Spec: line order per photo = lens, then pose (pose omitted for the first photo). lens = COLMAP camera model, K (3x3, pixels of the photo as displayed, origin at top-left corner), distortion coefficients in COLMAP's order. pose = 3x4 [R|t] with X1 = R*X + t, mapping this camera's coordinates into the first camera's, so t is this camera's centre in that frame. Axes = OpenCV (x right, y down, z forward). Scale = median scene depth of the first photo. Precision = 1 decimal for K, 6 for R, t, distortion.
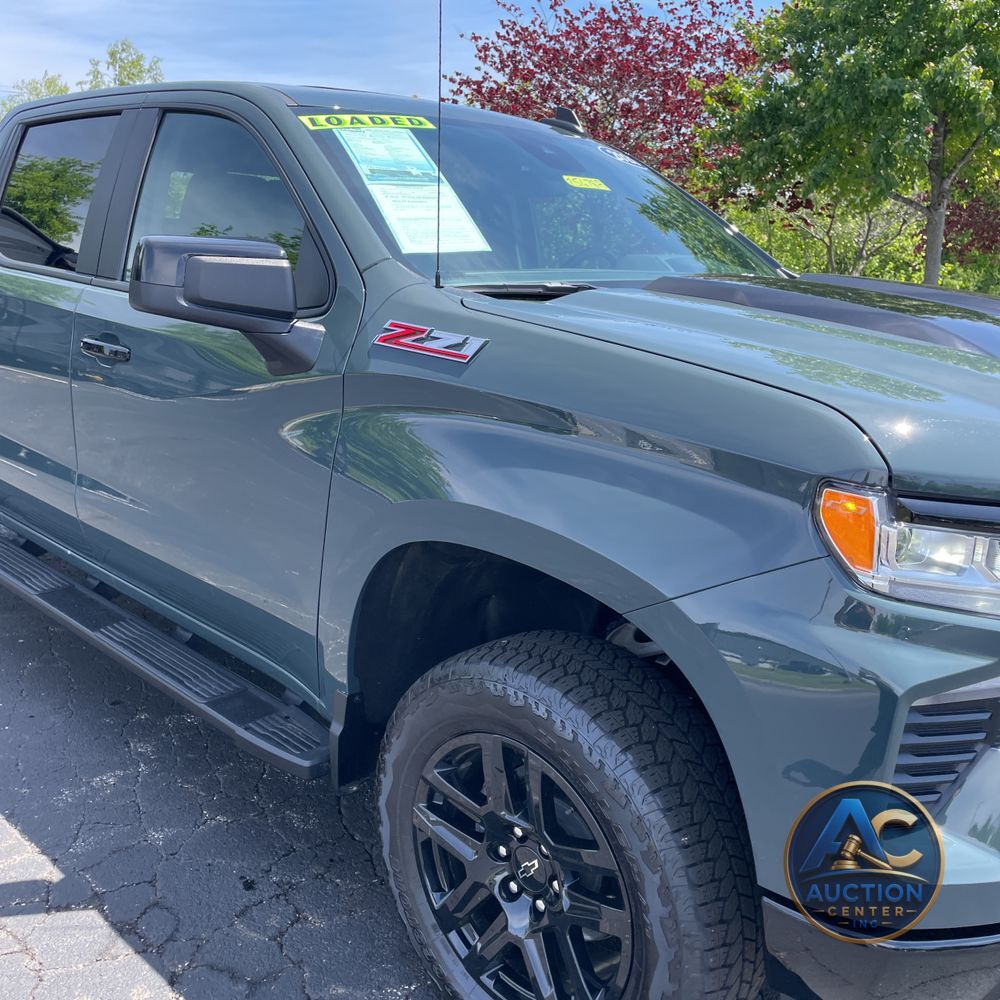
lens RADIAL K [[1036.7, 0, 500.0], [0, 1036.7, 500.0], [0, 0, 1]] dist [0.045841, -0.028361]
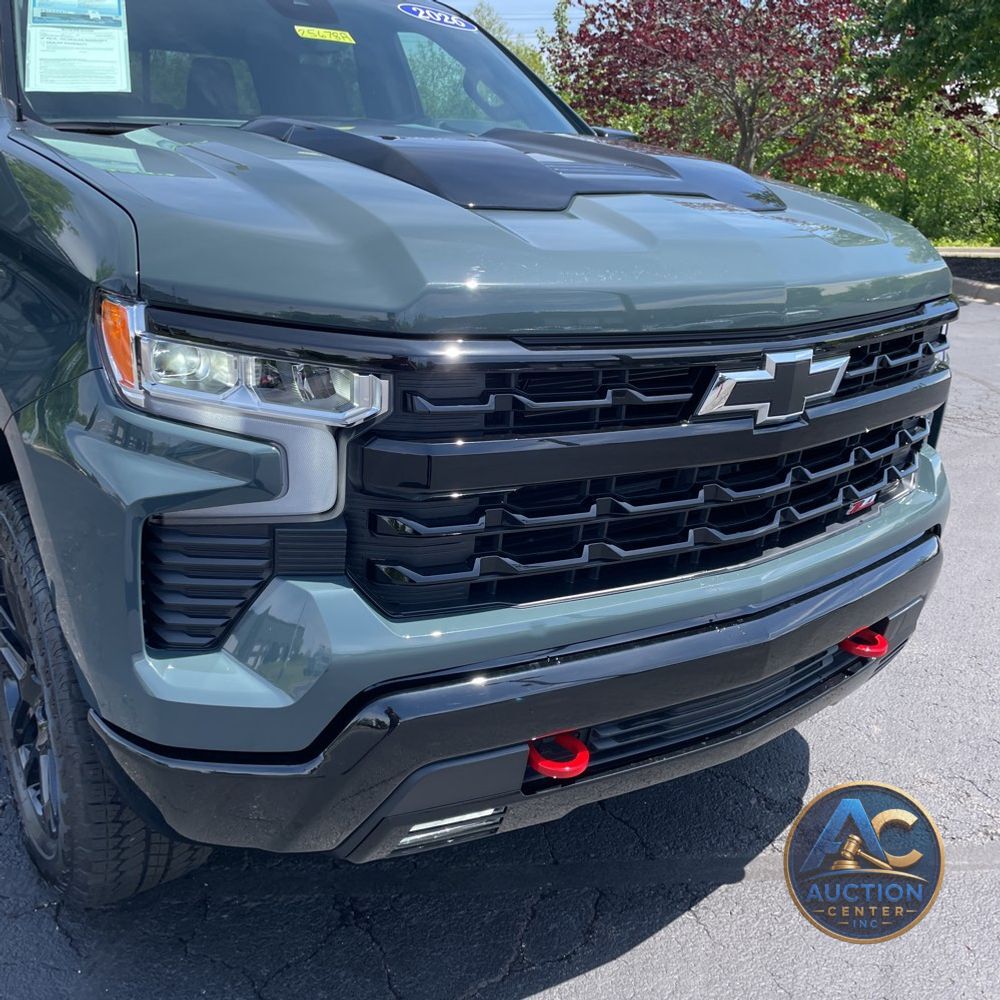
lens RADIAL K [[1022.0, 0, 495.3], [0, 1022.0, 501.6], [0, 0, 1]] dist [0.103381, -0.142579]
pose [[0.981848, 0.067473, -0.177263, 0.534434], [-0.053785, 0.995268, 0.080923, 0.049684], [0.181884, -0.069920, 0.980831, 0.063147]]
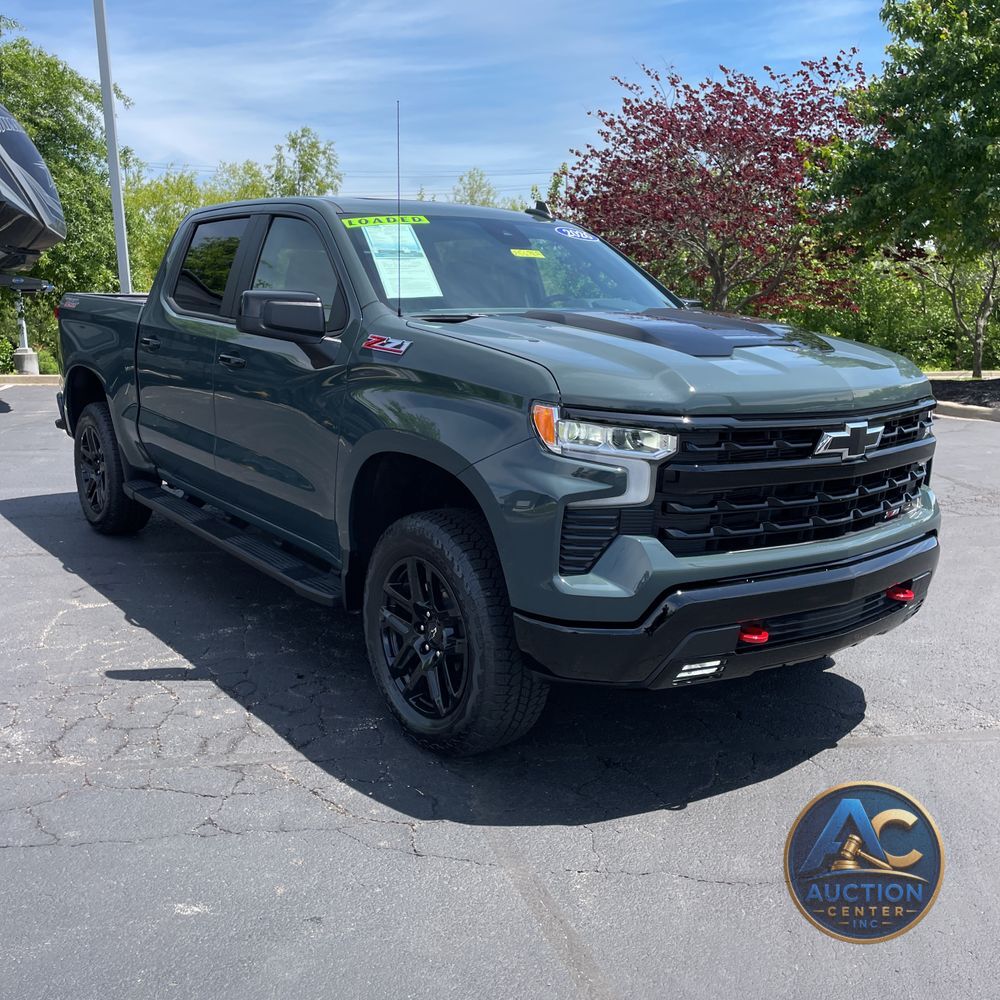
lens RADIAL K [[1022.0, 0, 495.3], [0, 1022.0, 501.6], [0, 0, 1]] dist [0.103381, -0.142579]
pose [[0.987393, 0.013667, -0.157696, 0.345616], [-0.021353, 0.998660, -0.047145, 0.172952], [0.156840, 0.049918, 0.986362, -0.625830]]
